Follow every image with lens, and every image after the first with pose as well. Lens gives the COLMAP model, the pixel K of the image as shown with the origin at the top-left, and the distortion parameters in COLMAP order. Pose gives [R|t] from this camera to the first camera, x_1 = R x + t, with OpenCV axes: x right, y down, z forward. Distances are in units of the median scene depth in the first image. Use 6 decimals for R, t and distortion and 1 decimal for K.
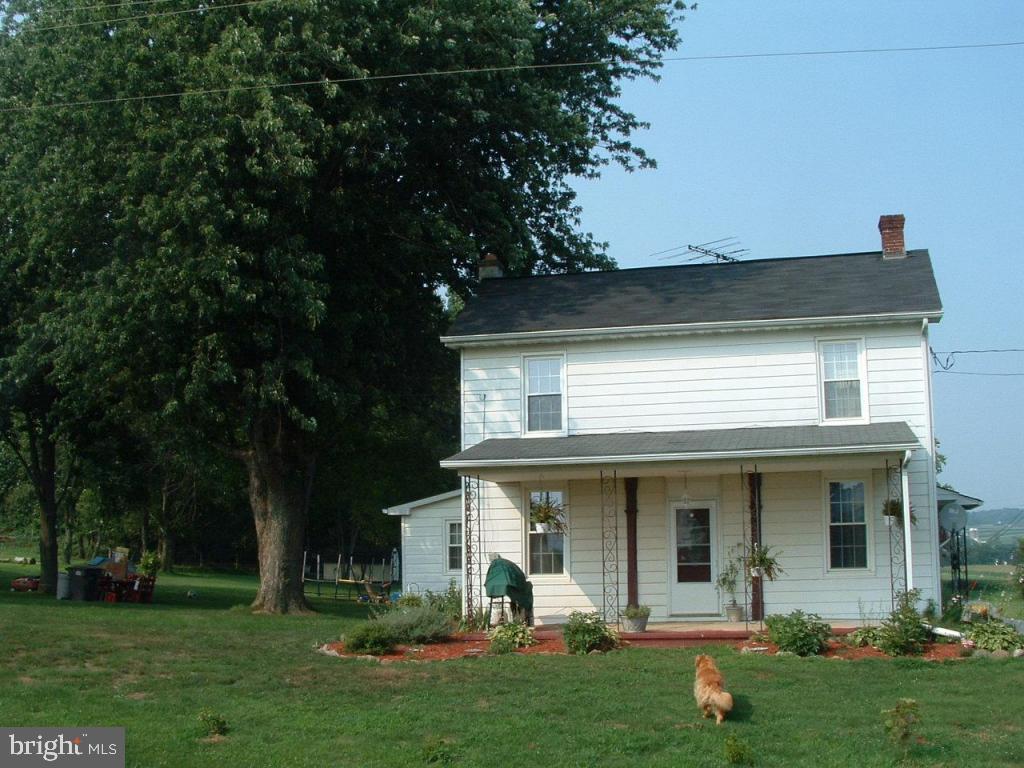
lens RADIAL K [[1228.1, 0, 507.1], [0, 1228.1, 394.0], [0, 0, 1]] dist [-0.234159, 0.000000]
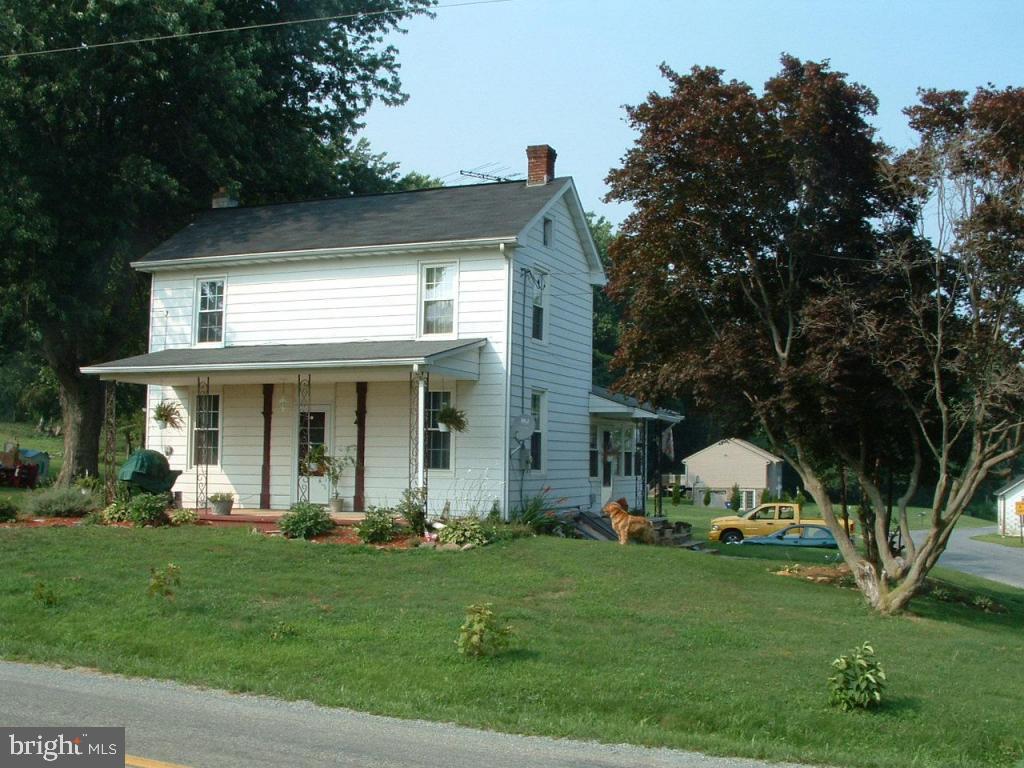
lens RADIAL K [[1228.1, 0, 518.5], [0, 1228.1, 377.7], [0, 0, 1]] dist [-0.234159, 0.000000]
pose [[0.993716, 0.011867, -0.111297, 0.465138], [-0.004466, 0.997776, 0.066507, -0.015093], [0.111839, -0.065592, 0.991559, -0.111684]]
